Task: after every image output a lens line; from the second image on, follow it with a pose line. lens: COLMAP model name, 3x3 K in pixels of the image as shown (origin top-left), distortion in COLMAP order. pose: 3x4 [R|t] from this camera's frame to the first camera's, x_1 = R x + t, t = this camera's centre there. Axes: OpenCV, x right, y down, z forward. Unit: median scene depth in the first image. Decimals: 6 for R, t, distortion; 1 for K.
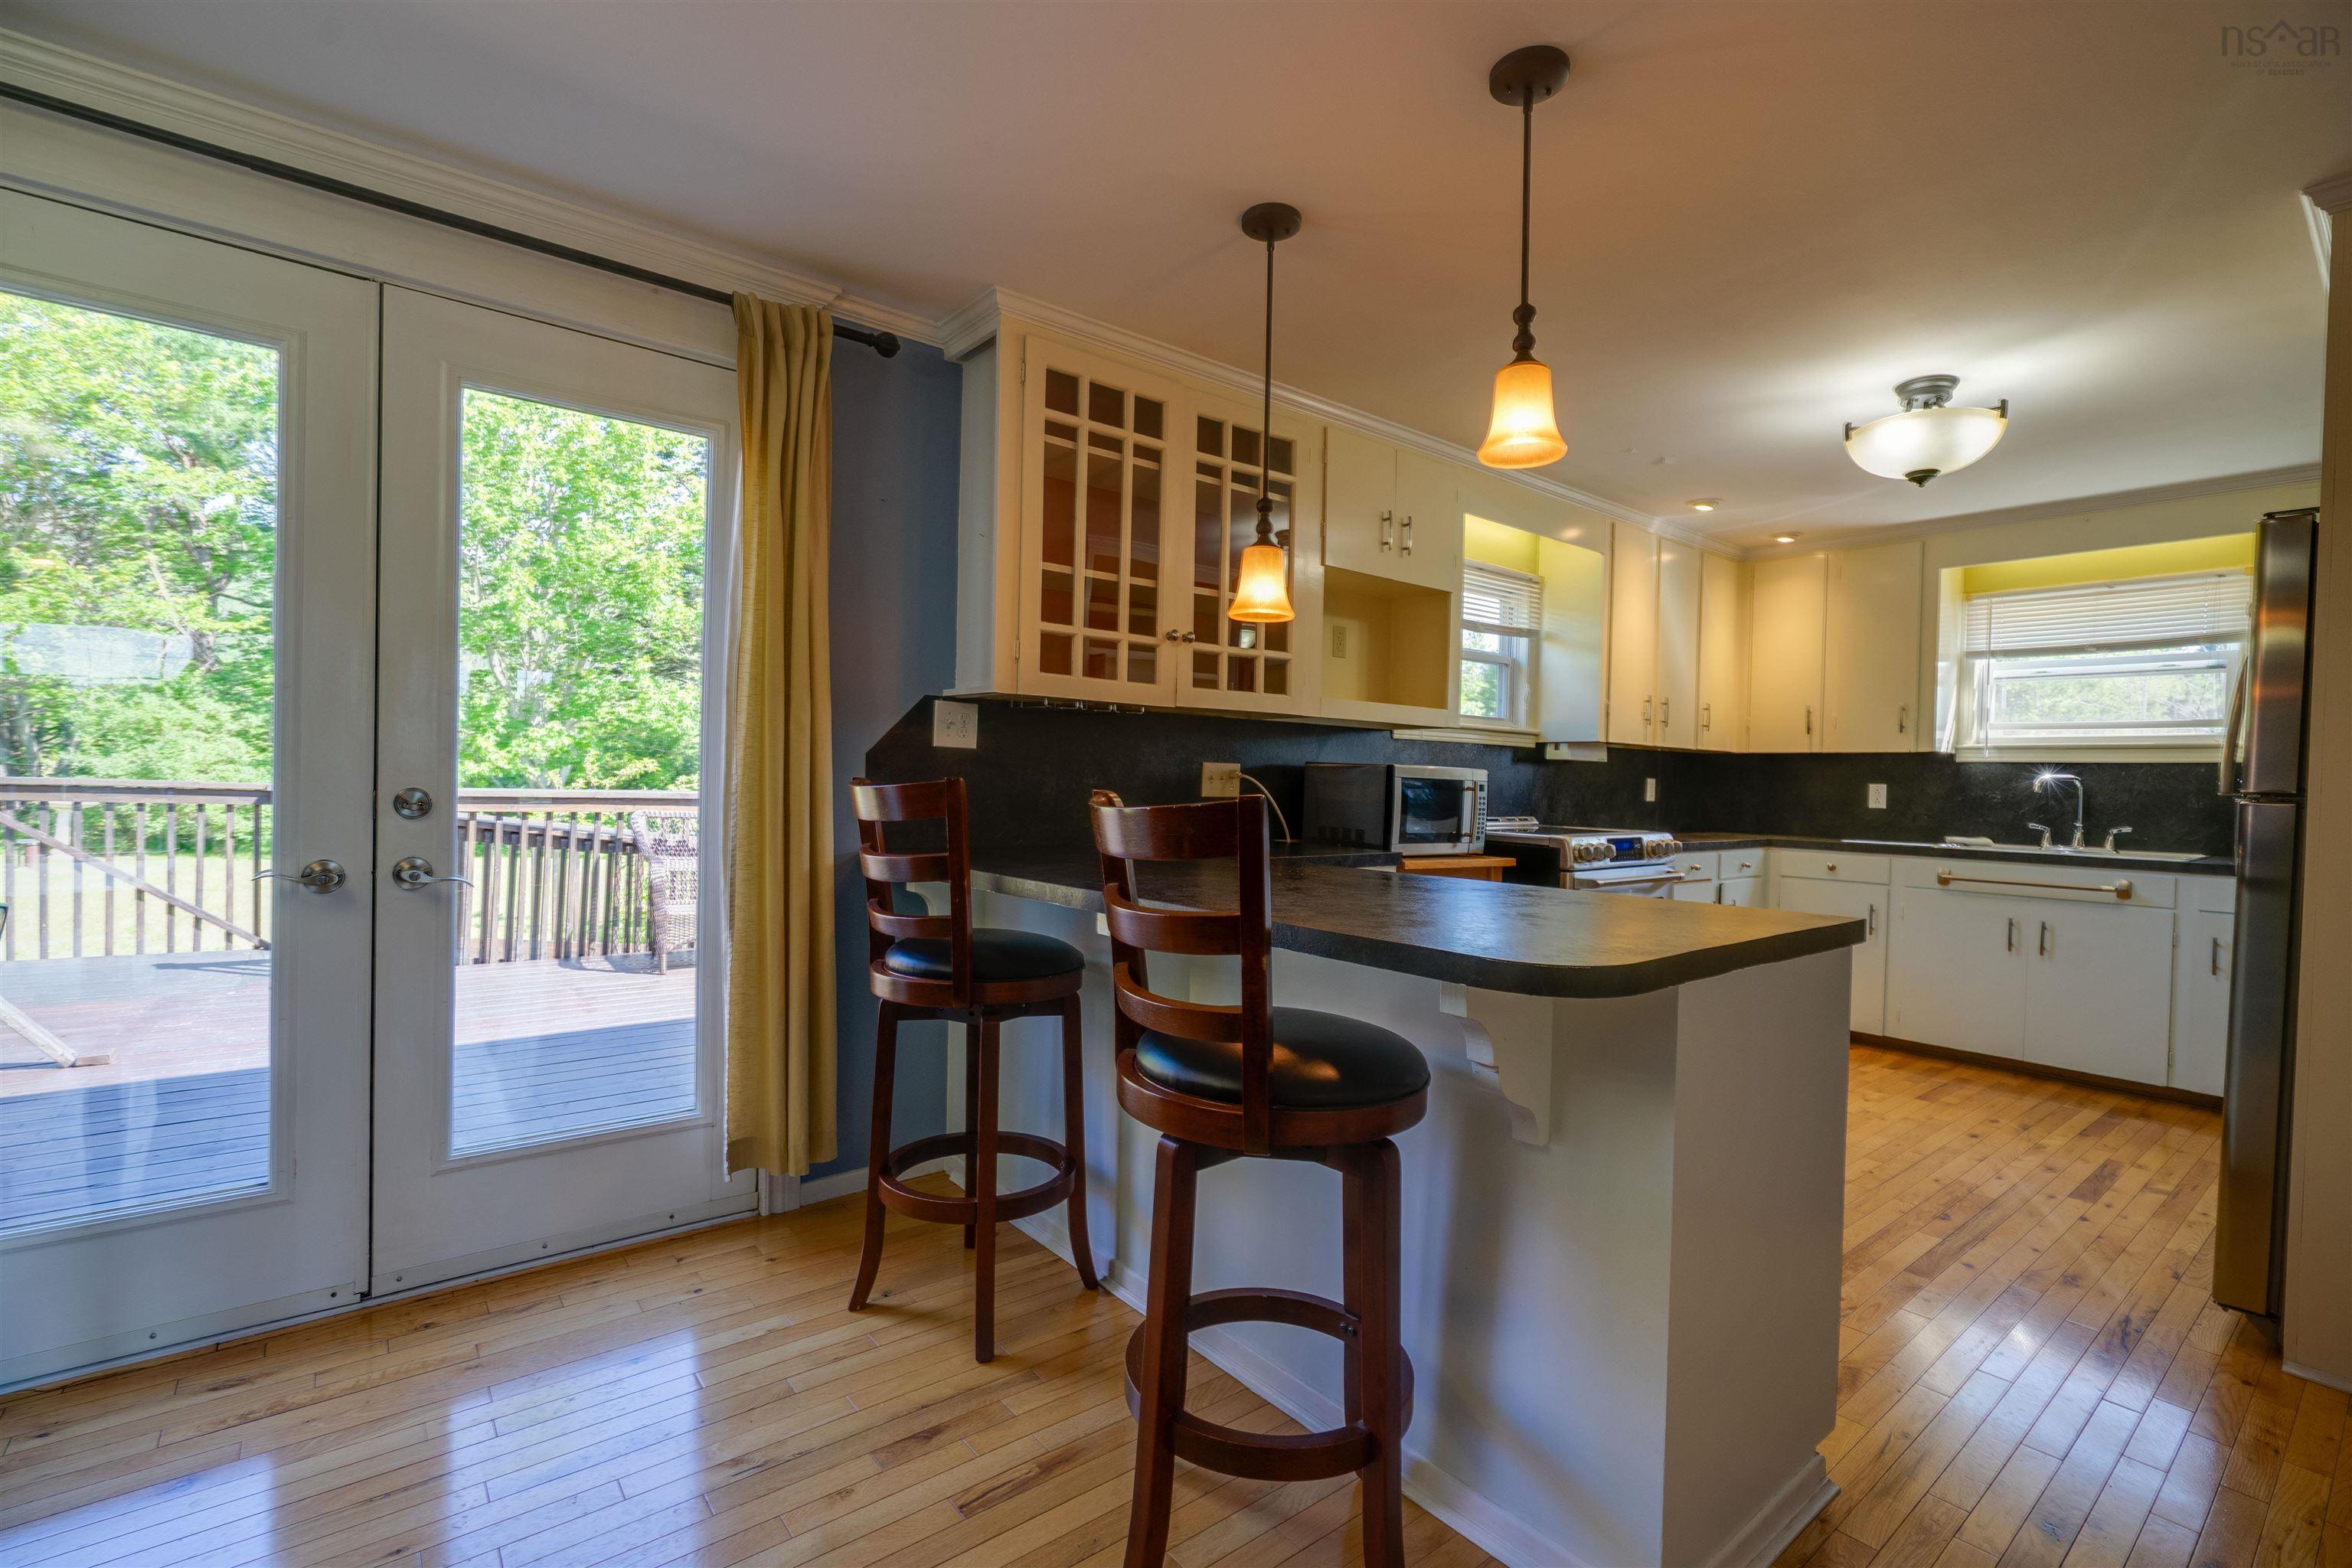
lens RADIAL K [[1053.1, 0, 1176.7], [0, 1053.1, 796.3], [0, 0, 1]] dist [-0.008092, 0.002514]
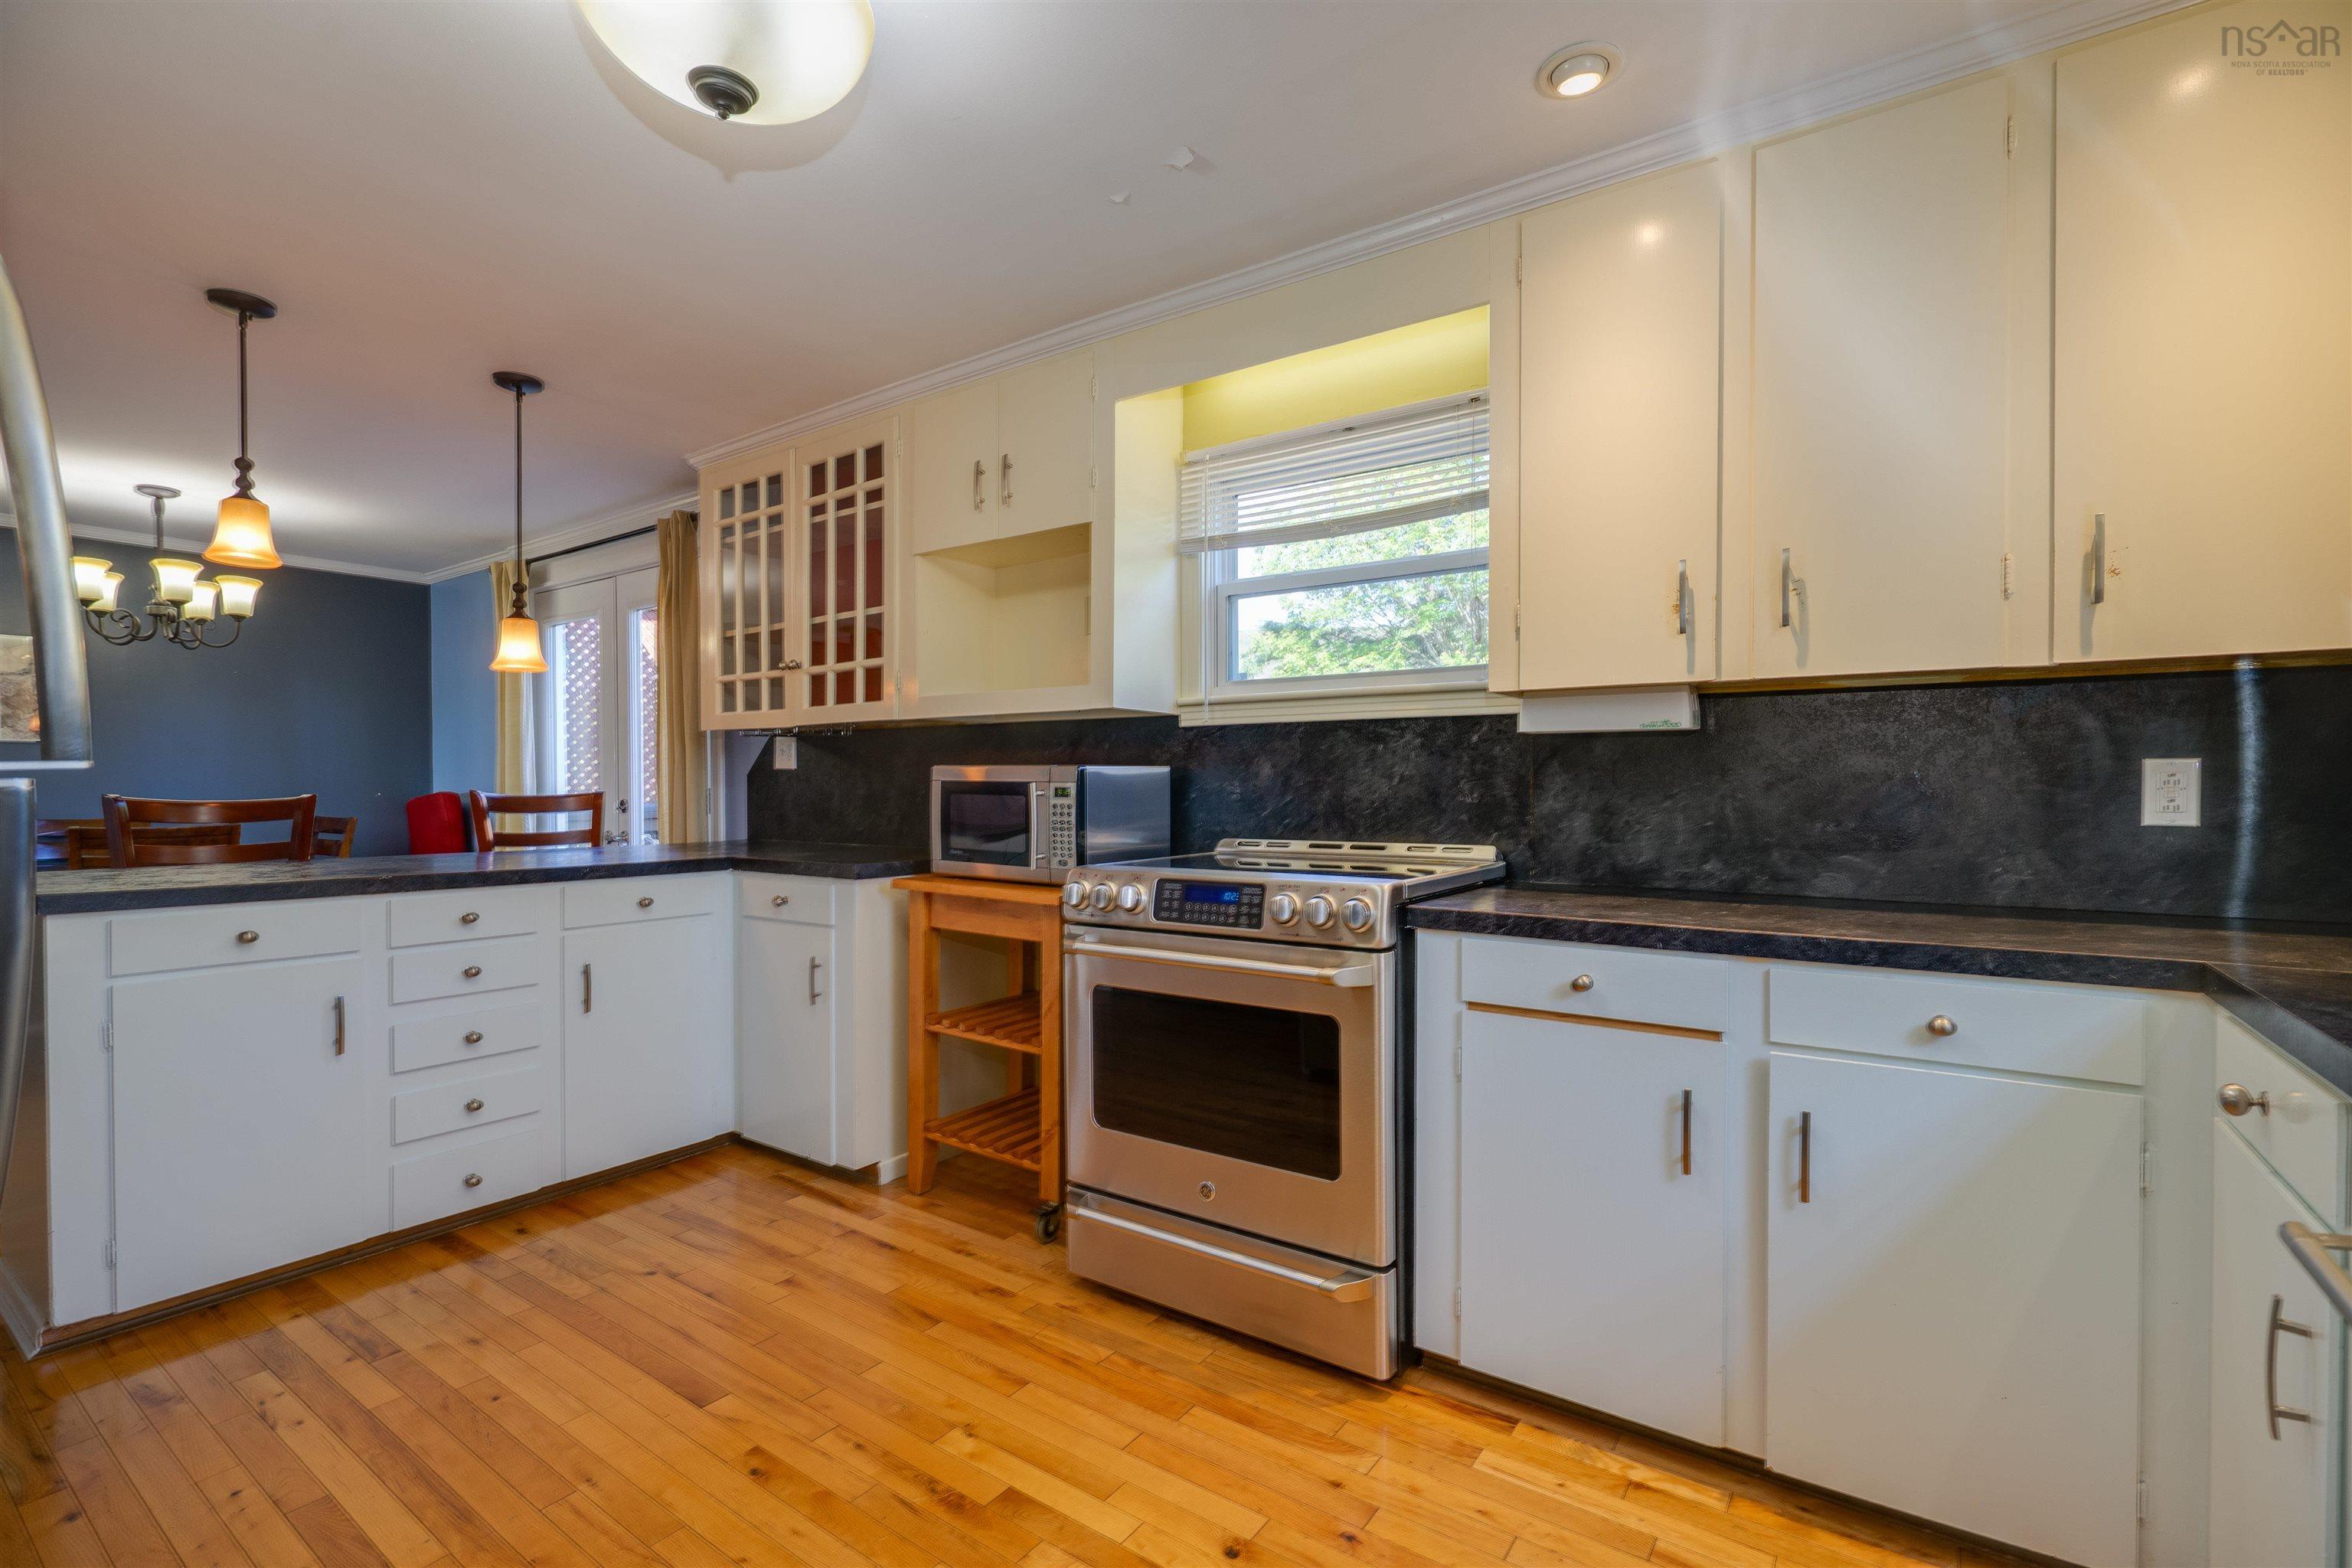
lens RADIAL K [[1053.1, 0, 1187.3], [0, 1053.1, 793.2], [0, 0, 1]] dist [-0.008092, 0.002514]
pose [[0.279118, -0.013219, -0.960166, 1.155190], [-0.008933, 0.999826, -0.016362, 0.003669], [0.960215, 0.013144, 0.278951, 1.027716]]
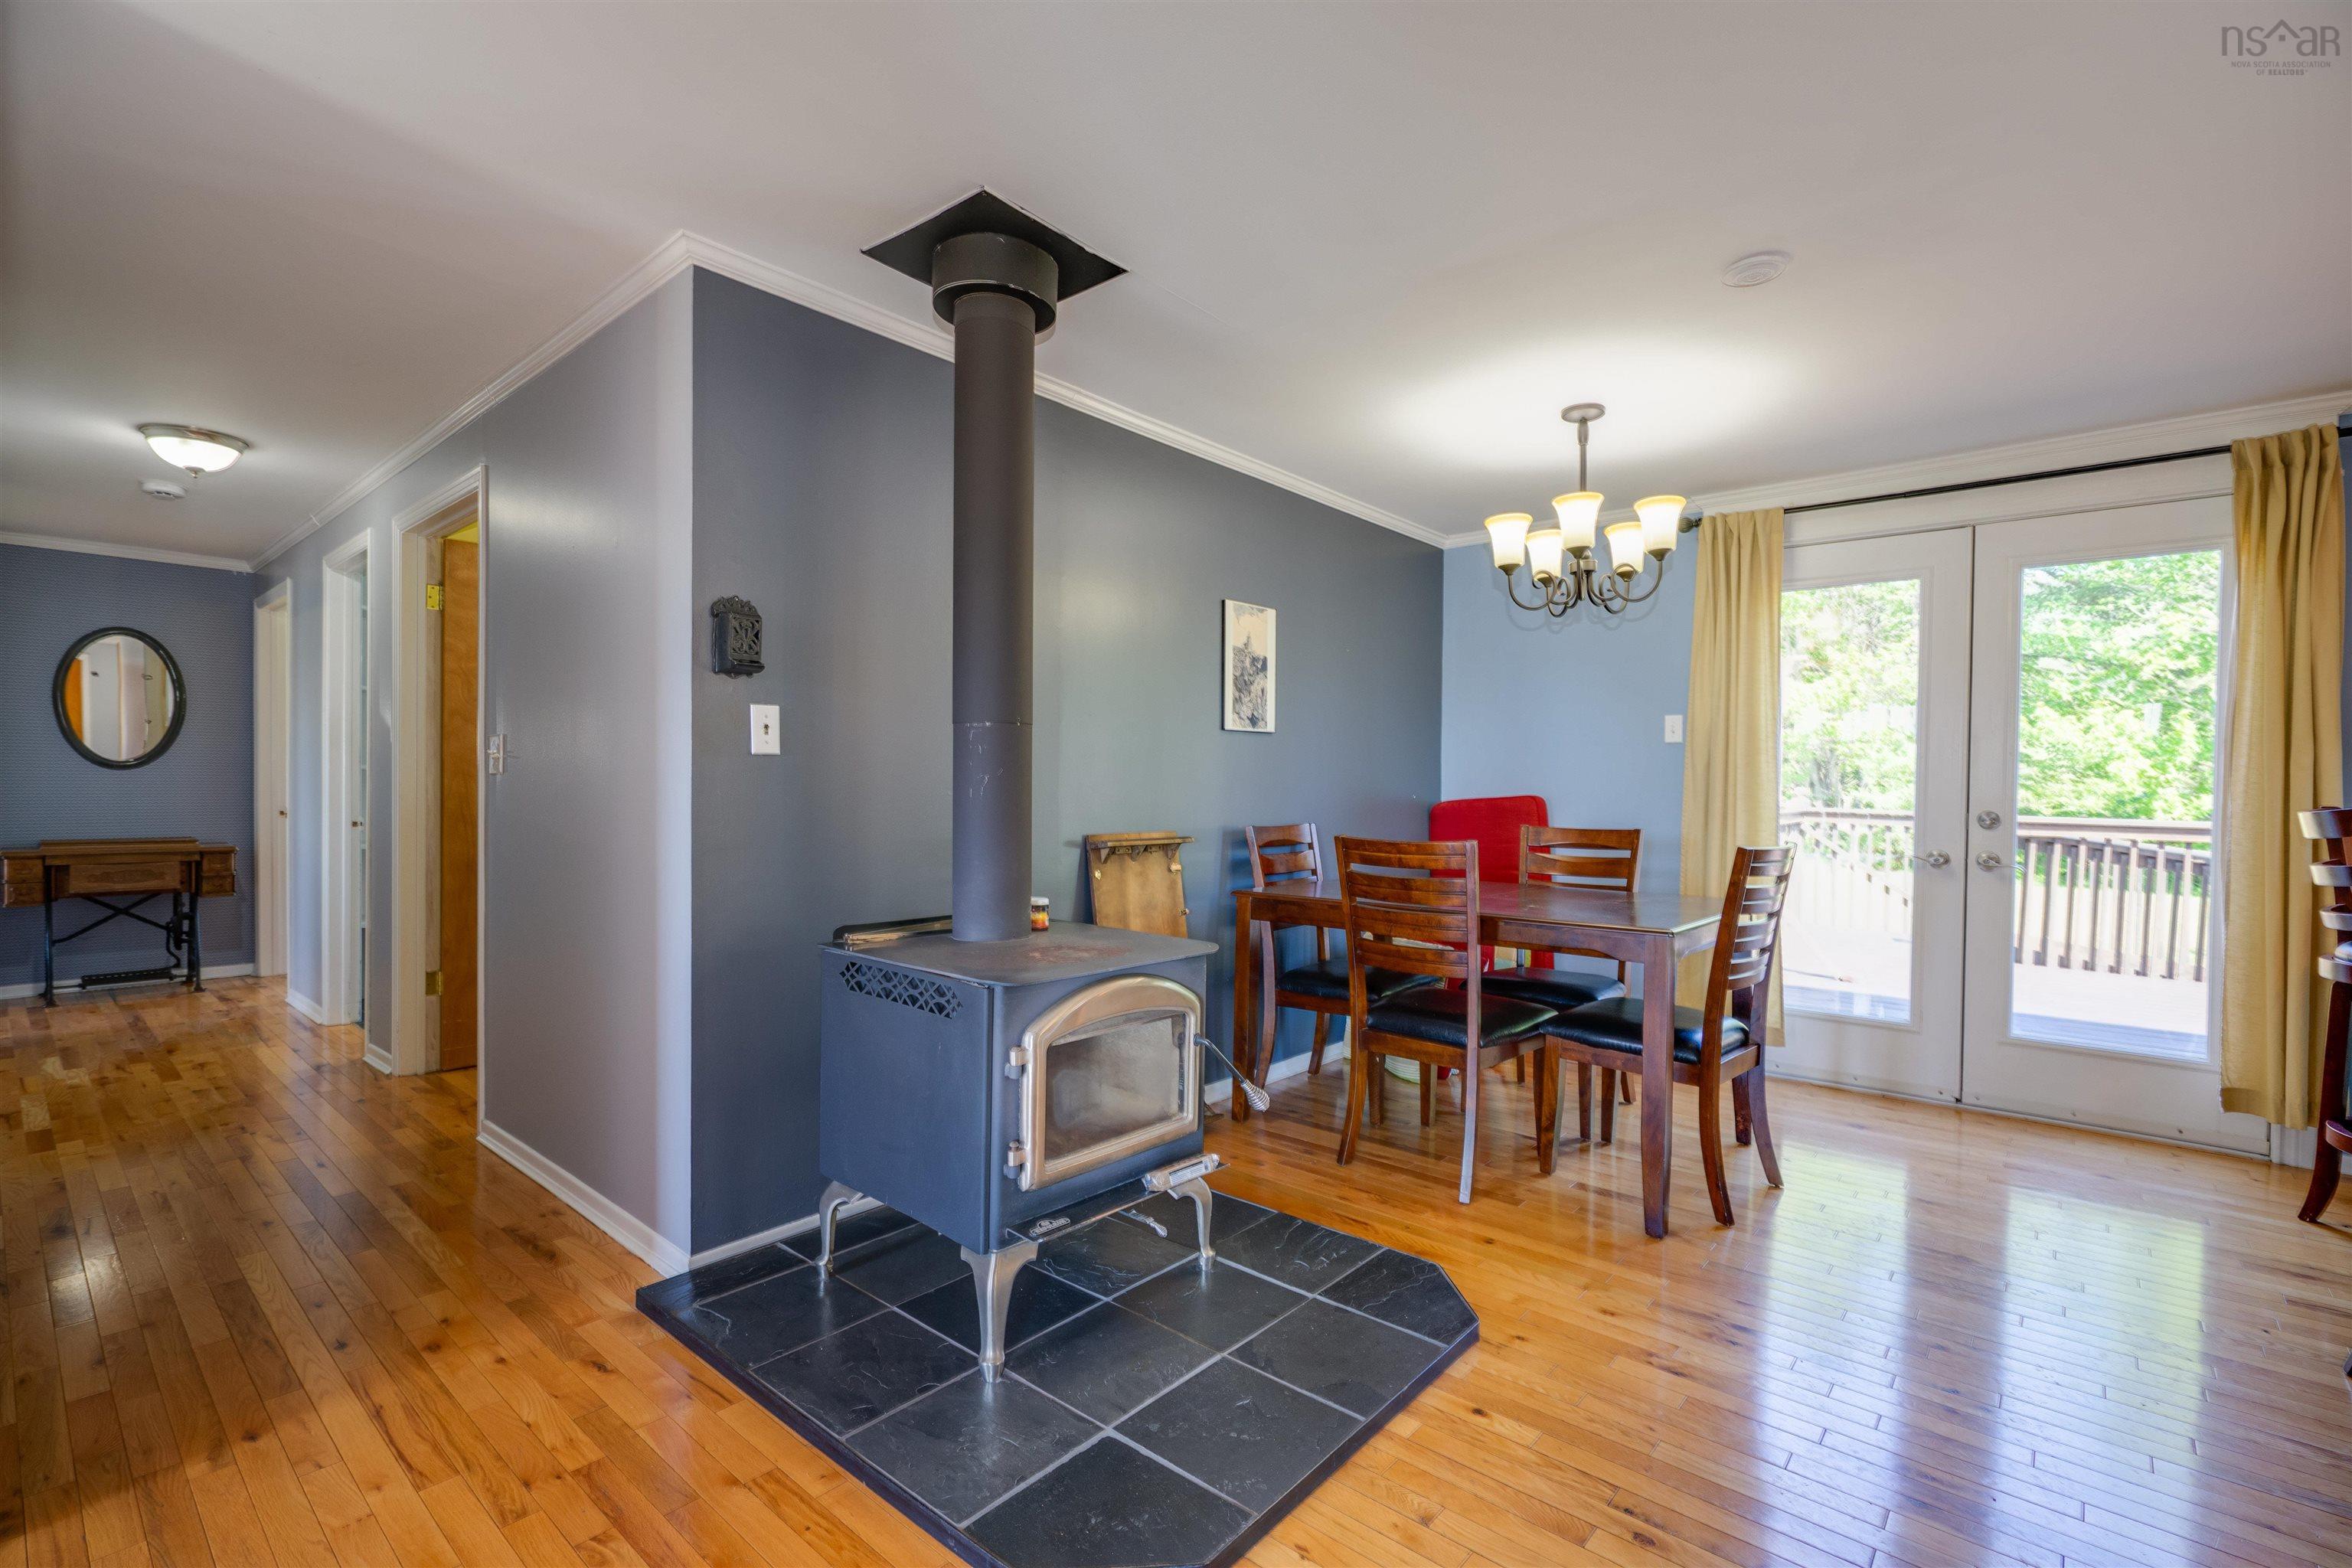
lens RADIAL K [[1053.1, 0, 1190.0], [0, 1053.1, 792.0], [0, 0, 1]] dist [-0.008092, 0.002514]
pose [[0.184041, -0.010919, -0.982858, 0.478590], [-0.026535, 0.999519, -0.016073, 0.014754], [0.982560, 0.029038, 0.183663, -0.400114]]
